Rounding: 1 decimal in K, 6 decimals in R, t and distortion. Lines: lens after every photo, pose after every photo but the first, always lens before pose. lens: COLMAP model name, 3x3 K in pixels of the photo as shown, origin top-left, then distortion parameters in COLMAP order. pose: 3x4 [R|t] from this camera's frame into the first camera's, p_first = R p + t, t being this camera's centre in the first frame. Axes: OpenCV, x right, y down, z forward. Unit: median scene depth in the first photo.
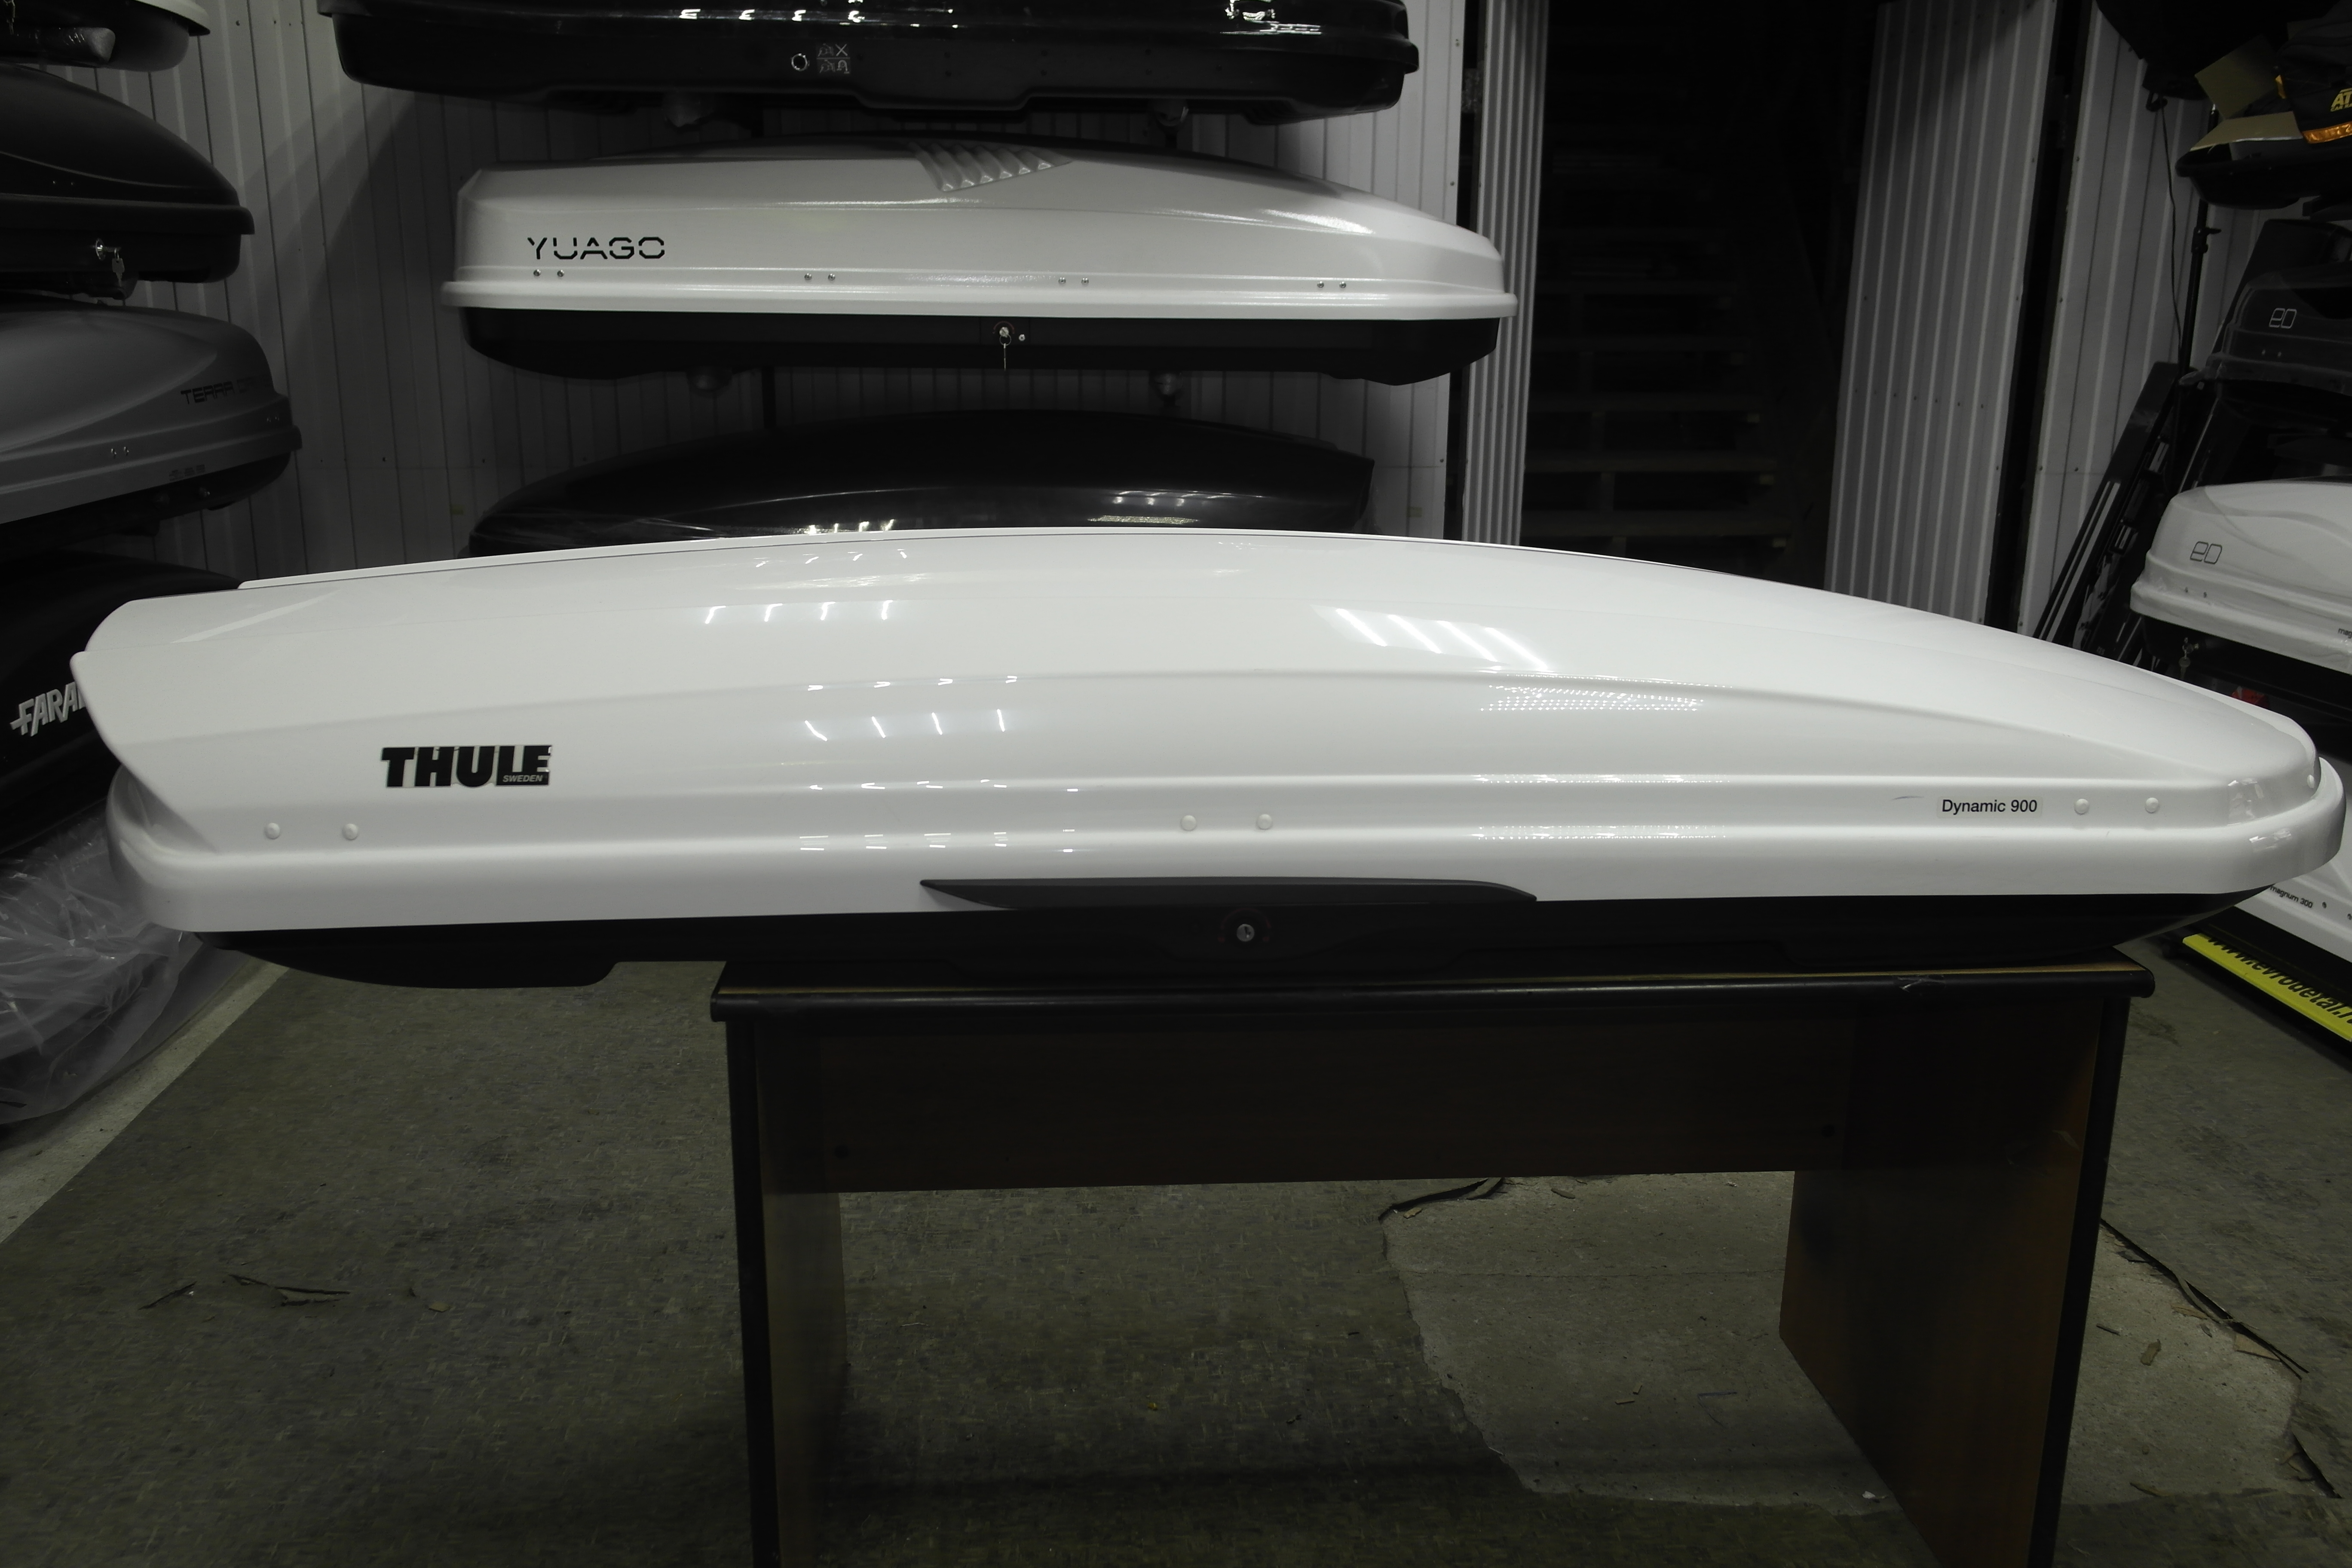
lens RADIAL K [[2048.4, 0, 1176.0], [0, 2048.4, 784.0], [0, 0, 1]] dist [-0.004194, 0.001976]
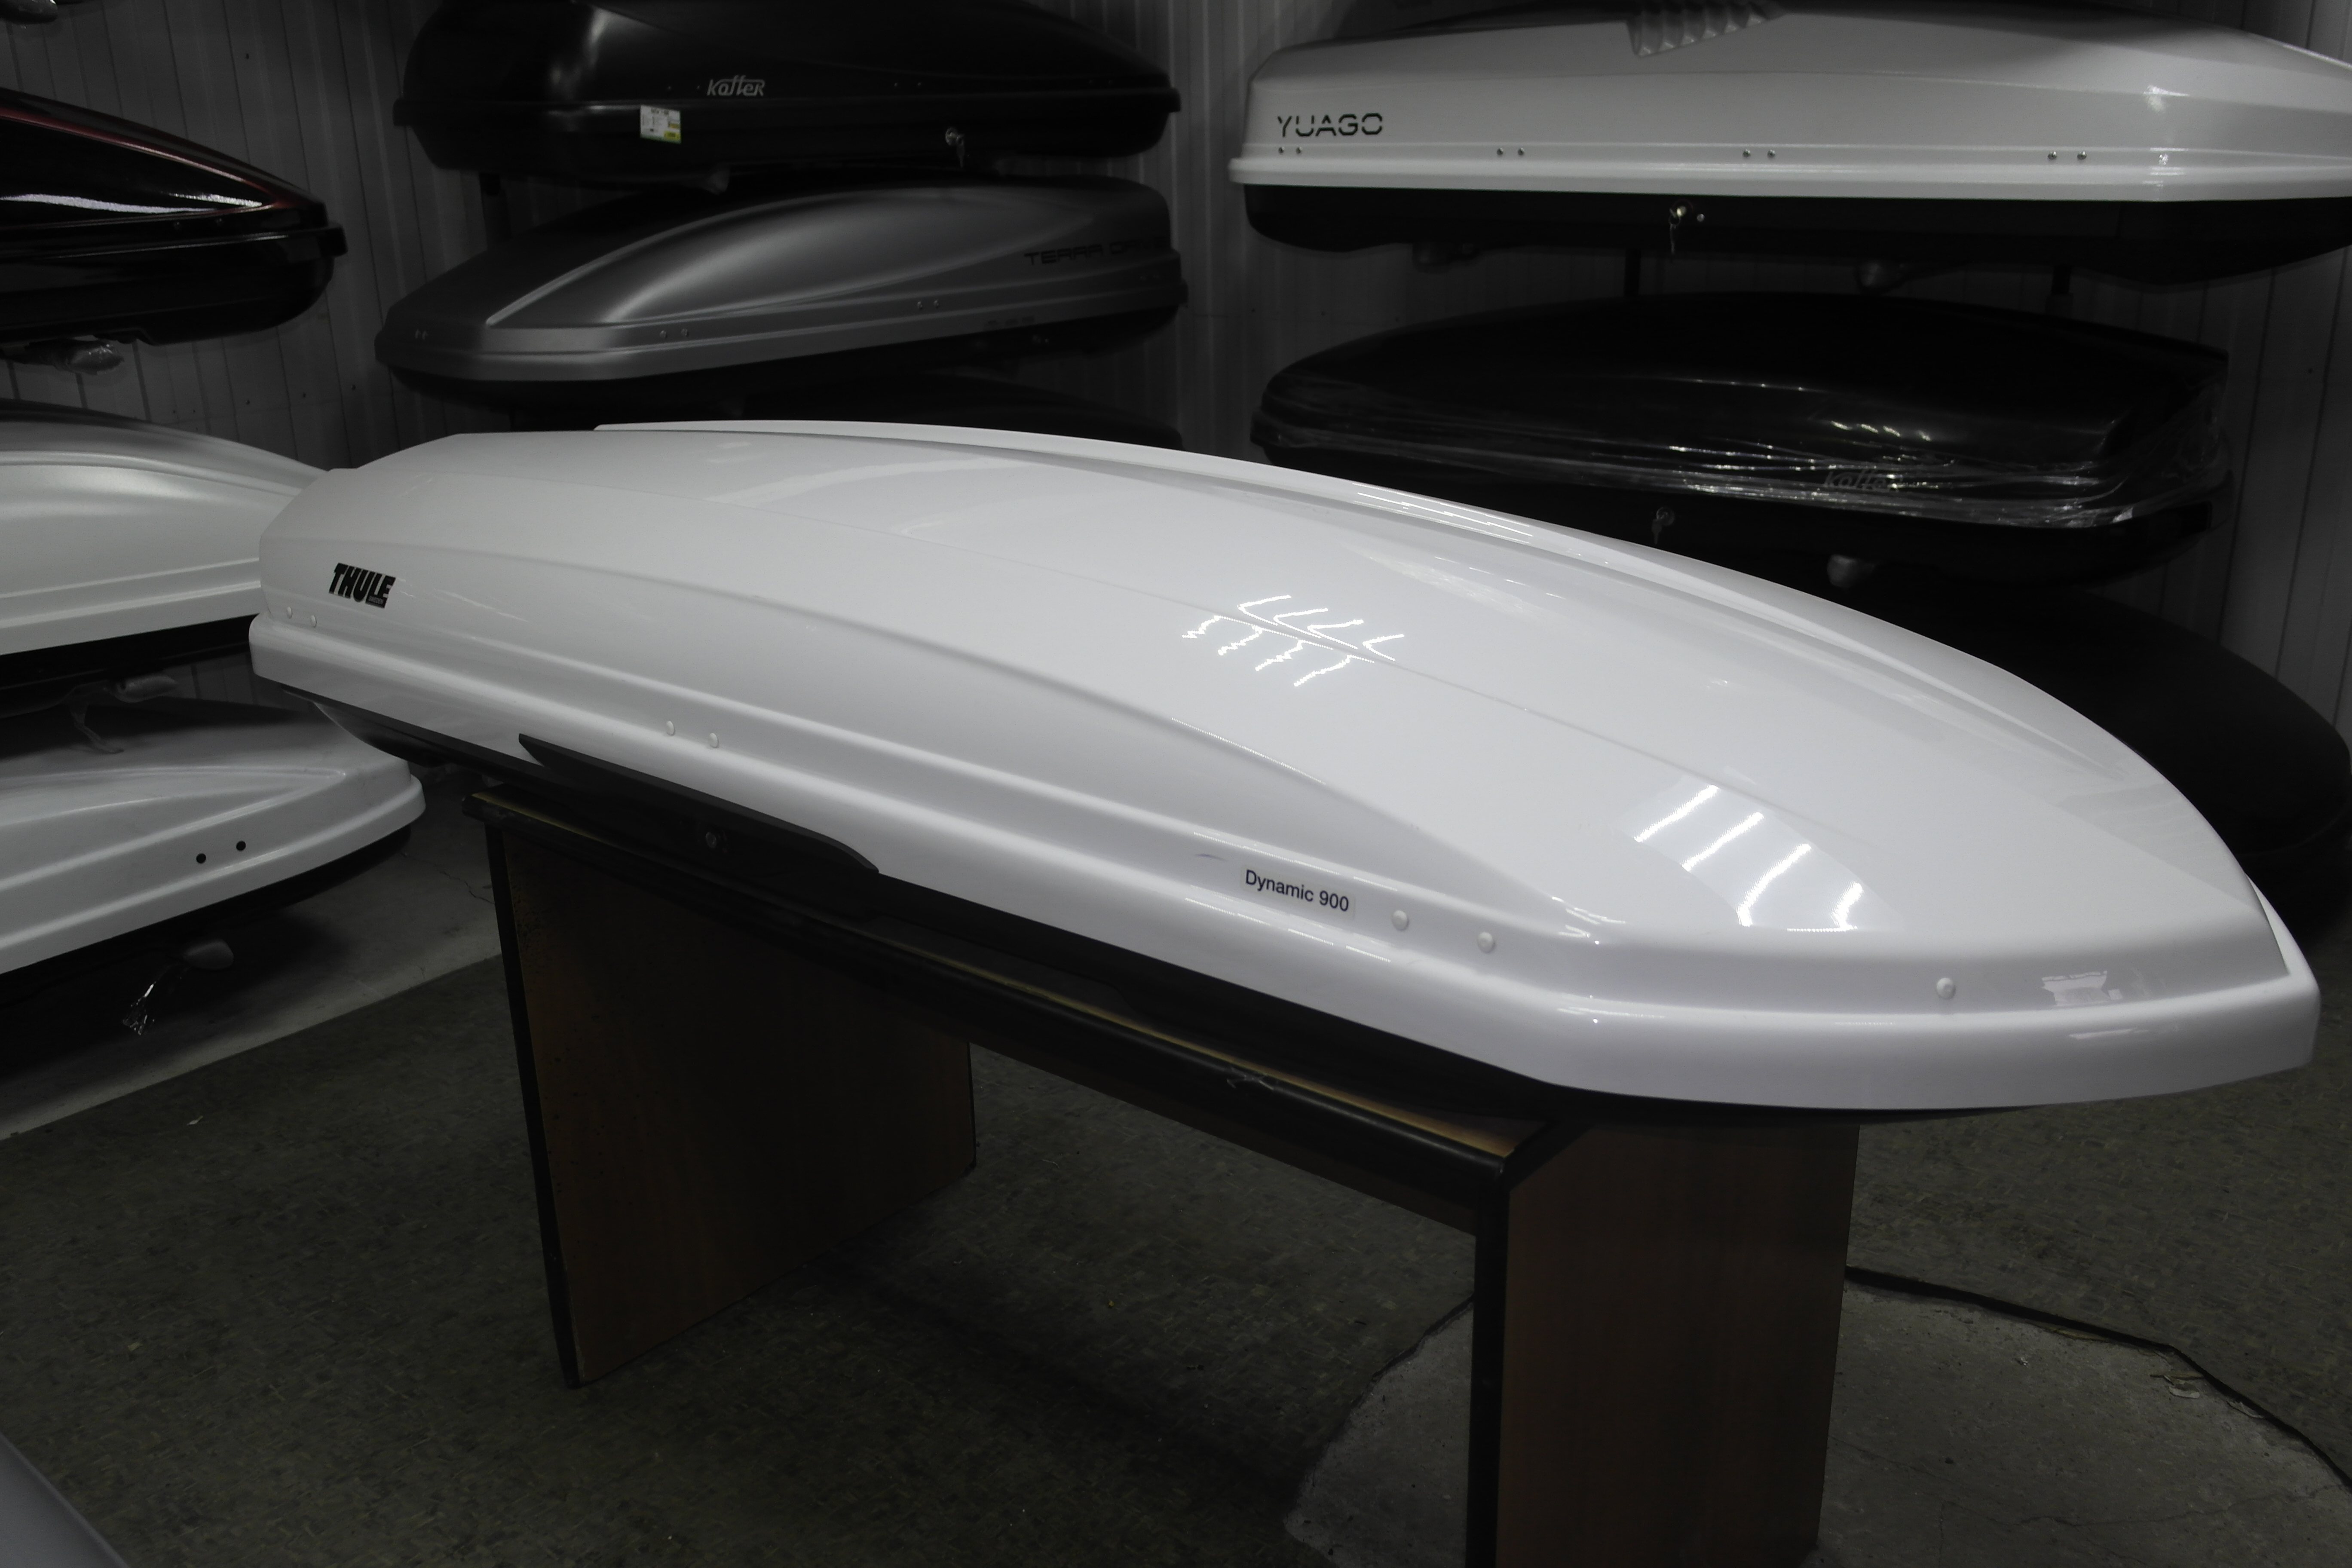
lens RADIAL K [[2044.1, 0, 1176.0], [0, 2044.1, 784.0], [0, 0, 1]] dist [0.010886, 0.004044]
pose [[0.720795, 0.200157, -0.663620, 0.422181], [-0.146105, 0.979762, 0.136818, -0.063591], [0.677575, -0.001660, 0.735452, 0.176996]]
